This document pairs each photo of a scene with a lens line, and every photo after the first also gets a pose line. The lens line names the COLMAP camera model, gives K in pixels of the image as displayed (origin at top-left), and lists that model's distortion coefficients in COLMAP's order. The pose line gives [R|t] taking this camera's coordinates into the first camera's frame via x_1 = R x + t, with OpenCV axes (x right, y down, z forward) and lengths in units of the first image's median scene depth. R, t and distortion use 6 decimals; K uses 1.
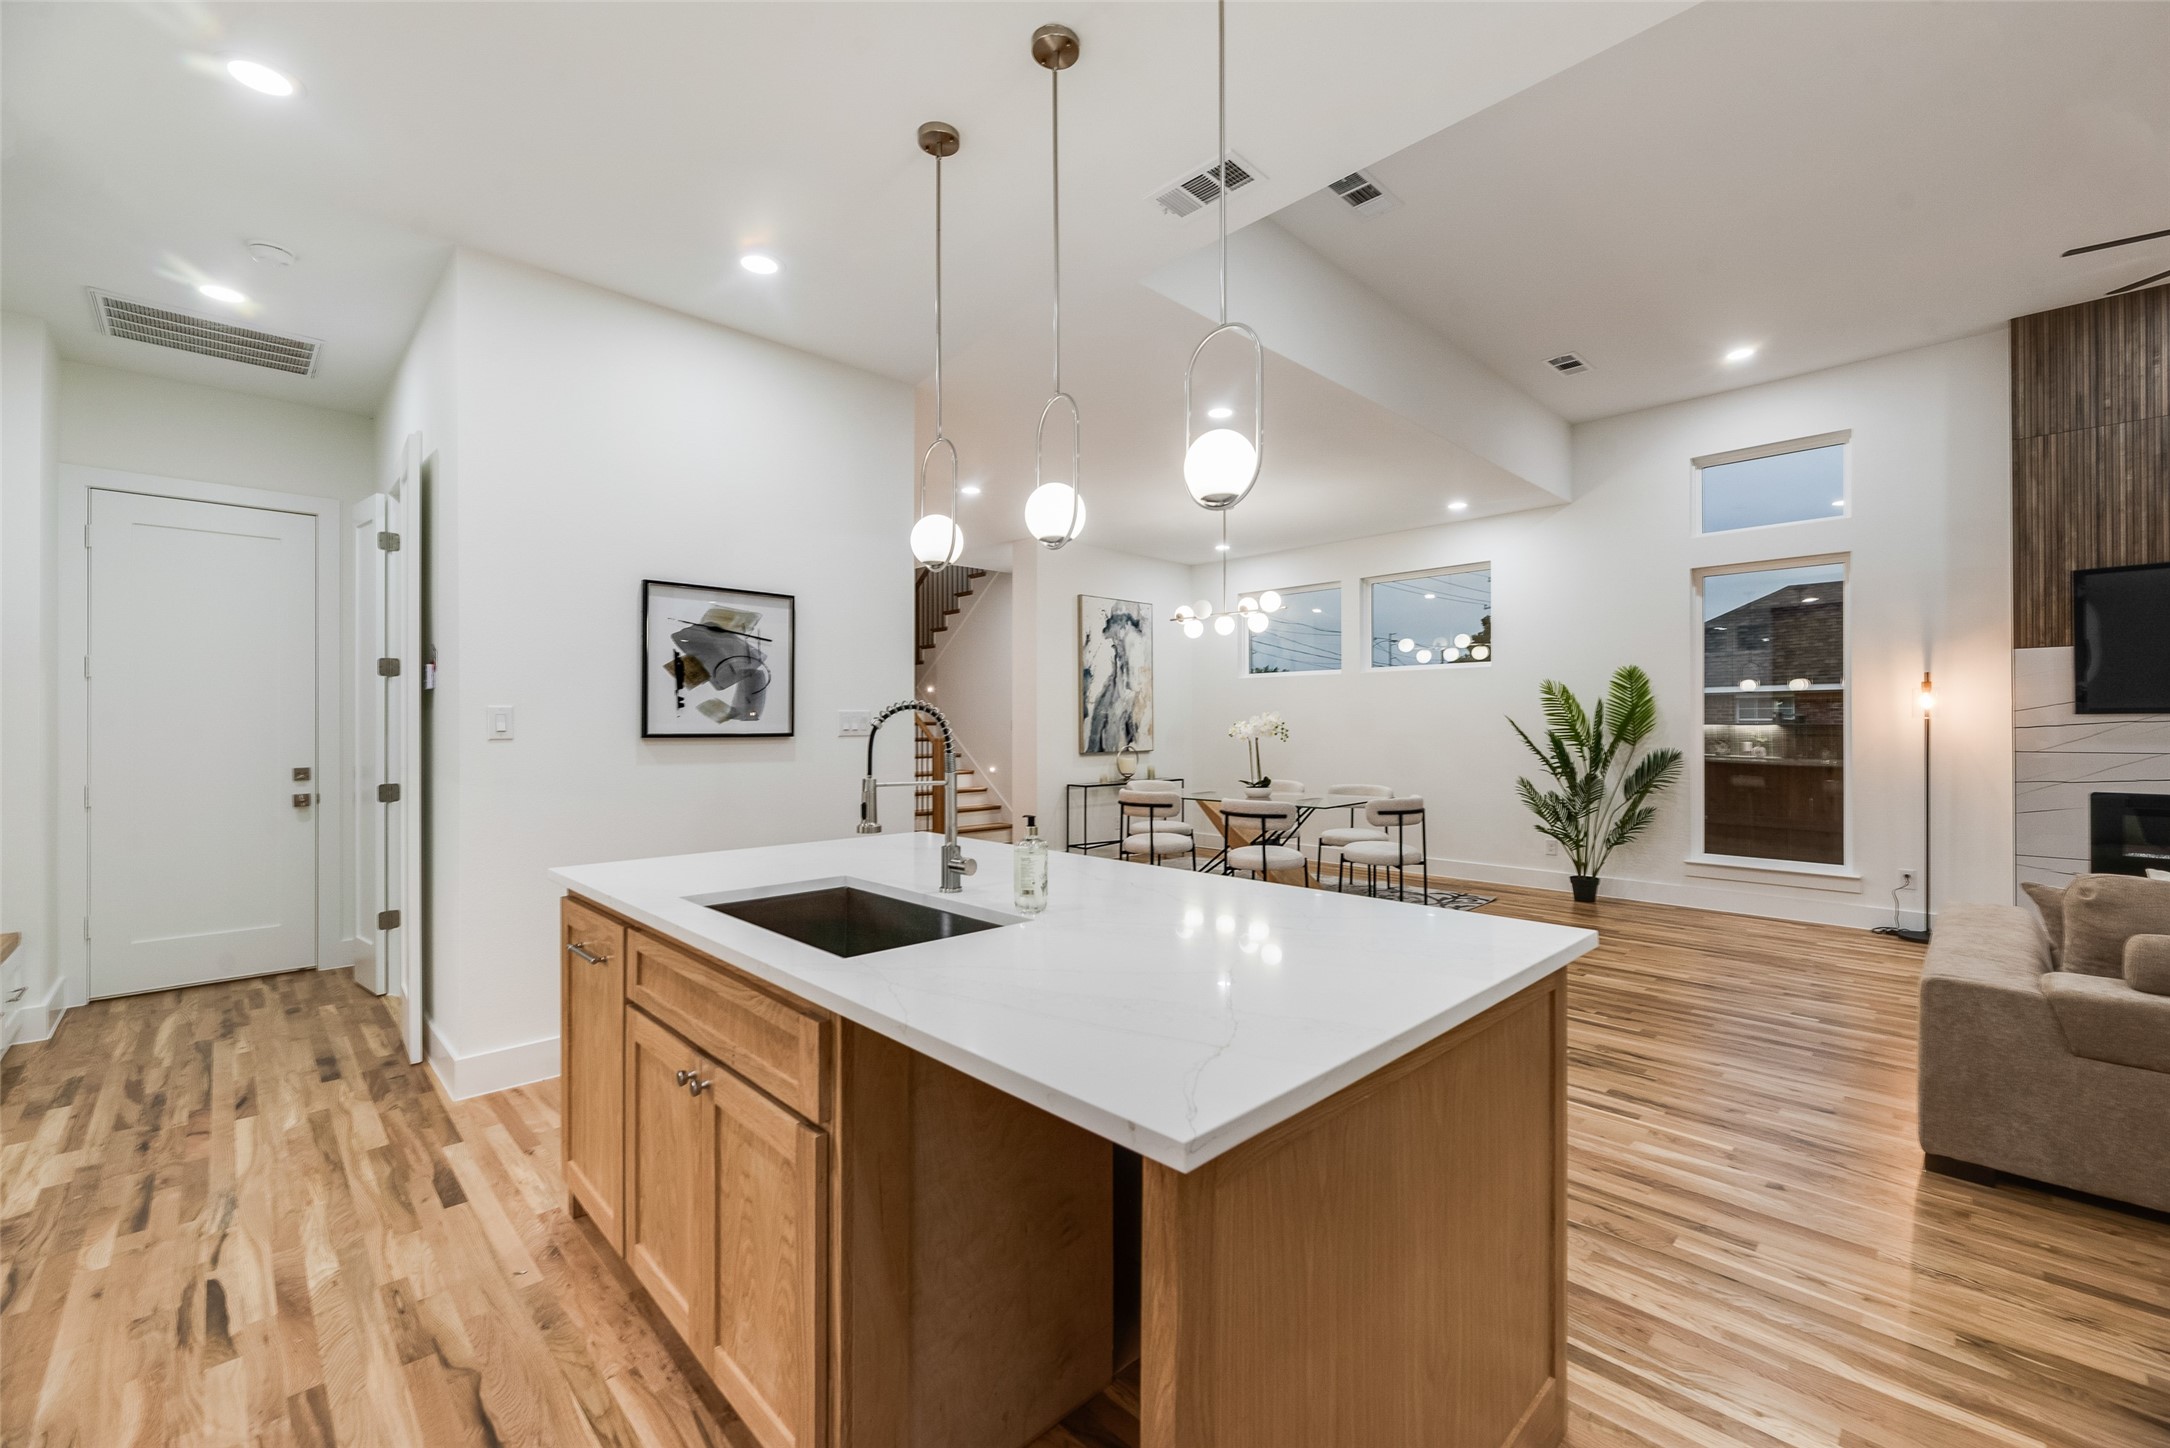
lens RADIAL K [[888.5, 0, 1085.0], [0, 888.5, 724.0], [0, 0, 1]] dist [0.002204, 0.000075]
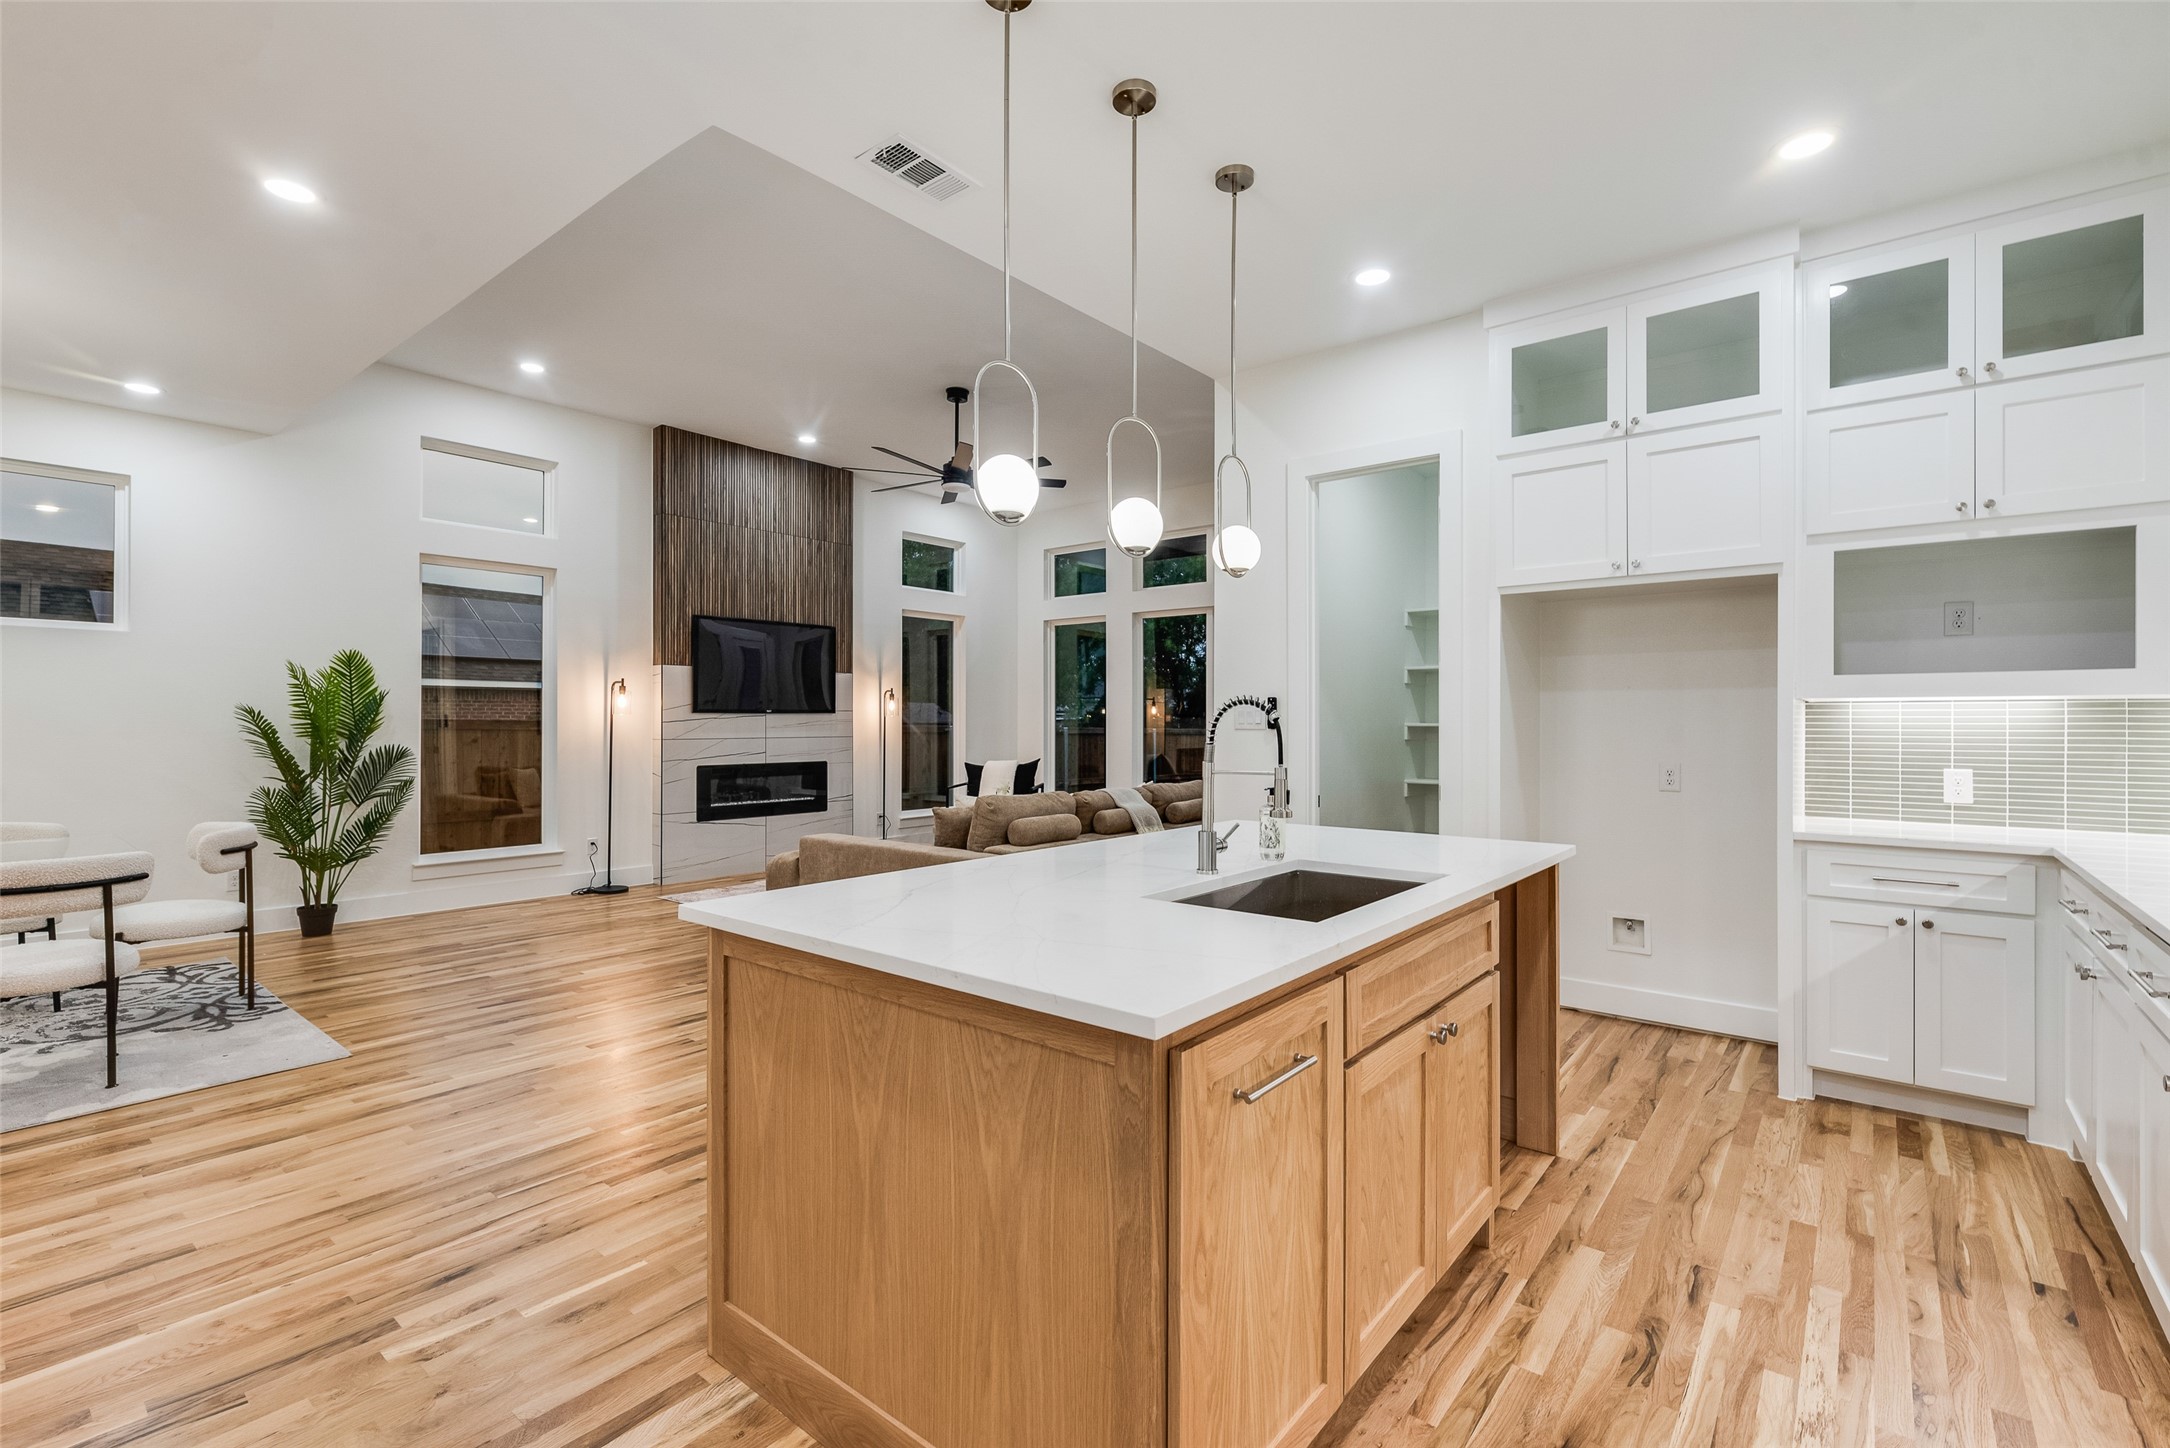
lens RADIAL K [[979.4, 0, 1085.0], [0, 979.4, 724.0], [0, 0, 1]] dist [-0.002604, -0.000147]
pose [[-0.115789, 0.000115, 0.993274, -0.491454], [-0.004555, 0.999989, -0.000647, 0.004134], [-0.993263, -0.004599, -0.115787, 0.485102]]
